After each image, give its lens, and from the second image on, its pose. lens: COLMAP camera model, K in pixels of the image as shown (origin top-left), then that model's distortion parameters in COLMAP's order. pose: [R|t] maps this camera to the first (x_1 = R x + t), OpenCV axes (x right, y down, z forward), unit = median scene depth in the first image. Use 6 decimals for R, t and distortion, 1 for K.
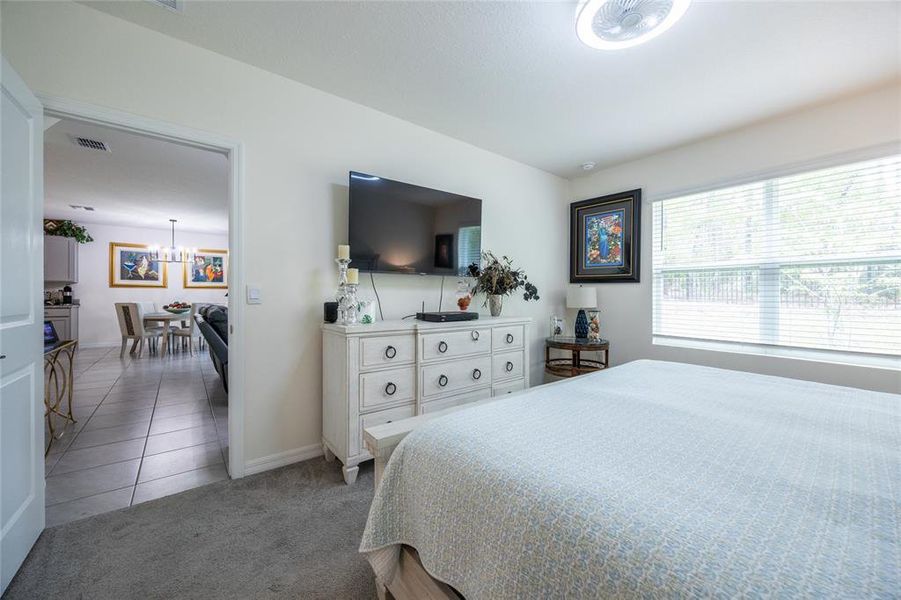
lens RADIAL K [[346.7, 0, 455.3], [0, 346.7, 298.5], [0, 0, 1]] dist [-0.005678, 0.000262]
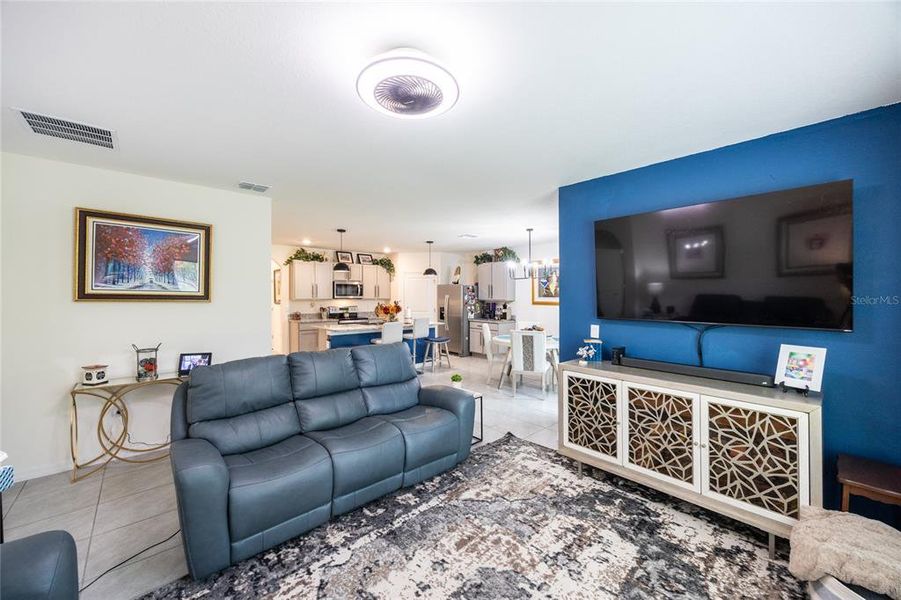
lens RADIAL K [[346.7, 0, 444.4], [0, 346.7, 300.1], [0, 0, 1]] dist [-0.005678, 0.000262]
pose [[0.048119, 0.011700, -0.998773, 0.023350], [-0.004476, 0.999924, 0.011498, -0.056685], [0.998832, 0.003917, 0.048168, 0.683674]]
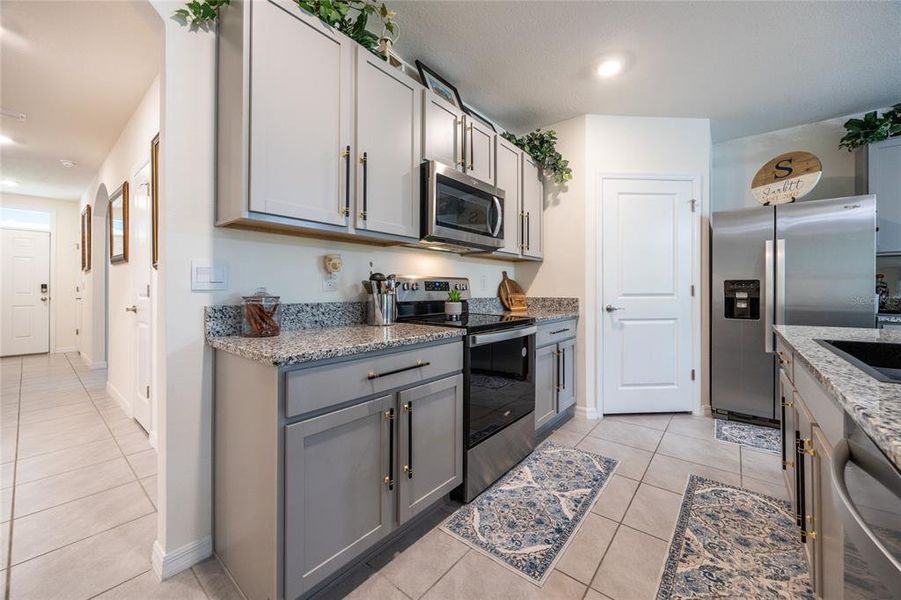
lens RADIAL K [[346.7, 0, 450.8], [0, 346.7, 287.2], [0, 0, 1]] dist [-0.005678, 0.000262]
pose [[0.214669, -0.012662, -0.976605, -0.856641], [-0.000451, 0.999915, -0.013064, -0.005867], [0.976687, 0.003244, 0.214645, 0.342797]]
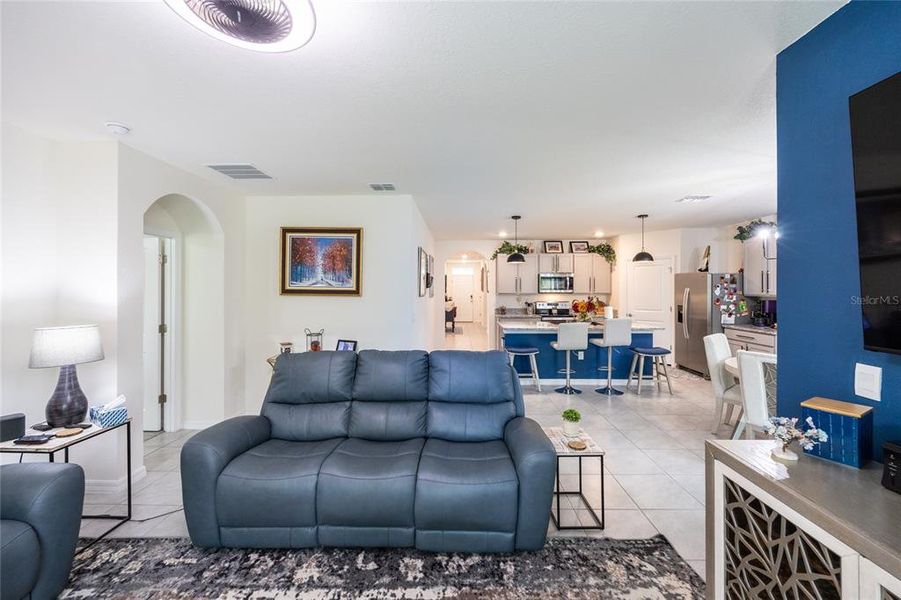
lens RADIAL K [[346.7, 0, 450.2], [0, 346.7, 296.2], [0, 0, 1]] dist [-0.005678, 0.000262]
pose [[-0.644210, 0.015442, -0.764693, -0.148874], [0.000655, 0.999807, 0.019638, -0.057606], [0.764848, 0.012151, -0.644096, 0.845959]]
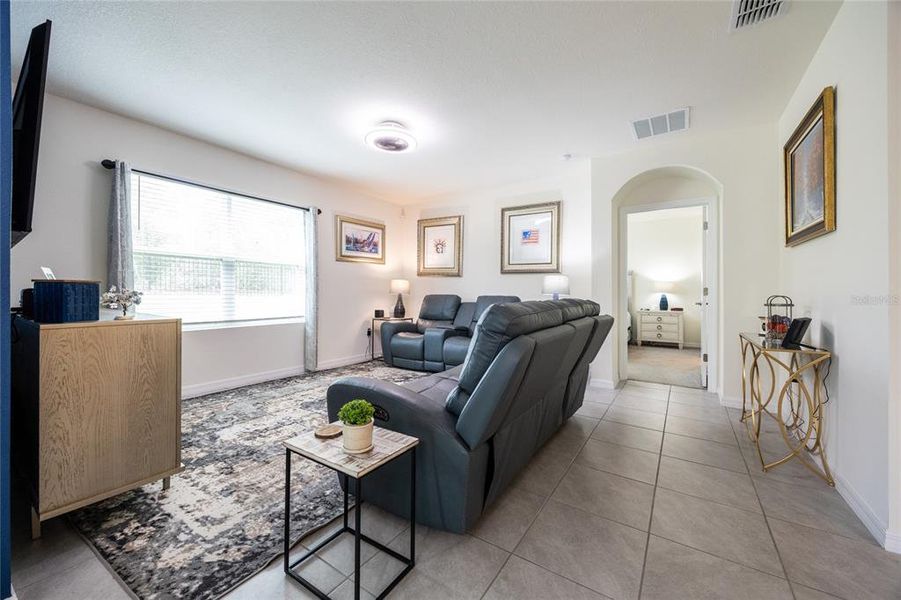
lens RADIAL K [[346.7, 0, 458.0], [0, 346.7, 295.3], [0, 0, 1]] dist [-0.005678, 0.000262]
pose [[-0.318868, -0.010593, 0.947740, -0.642417], [-0.003702, 0.999944, 0.009931, 0.002479], [-0.947792, -0.000342, -0.318890, 0.733124]]
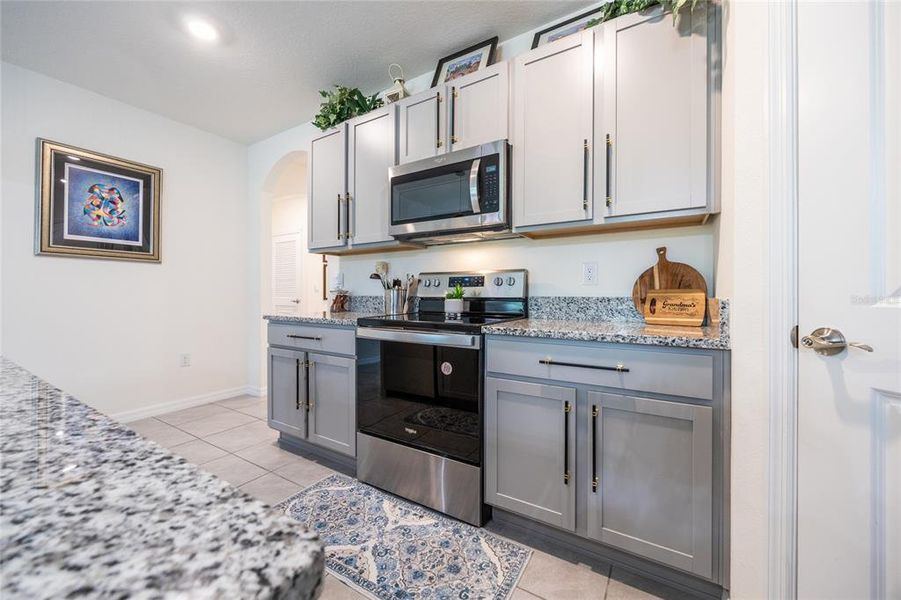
lens RADIAL K [[346.7, 0, 452.3], [0, 346.7, 292.7], [0, 0, 1]] dist [-0.005678, 0.000262]
pose [[-0.938414, -0.003163, -0.345497, -1.061096], [-0.003695, 0.999993, 0.000881, -0.001783], [0.345492, 0.002104, -0.938419, 0.668180]]
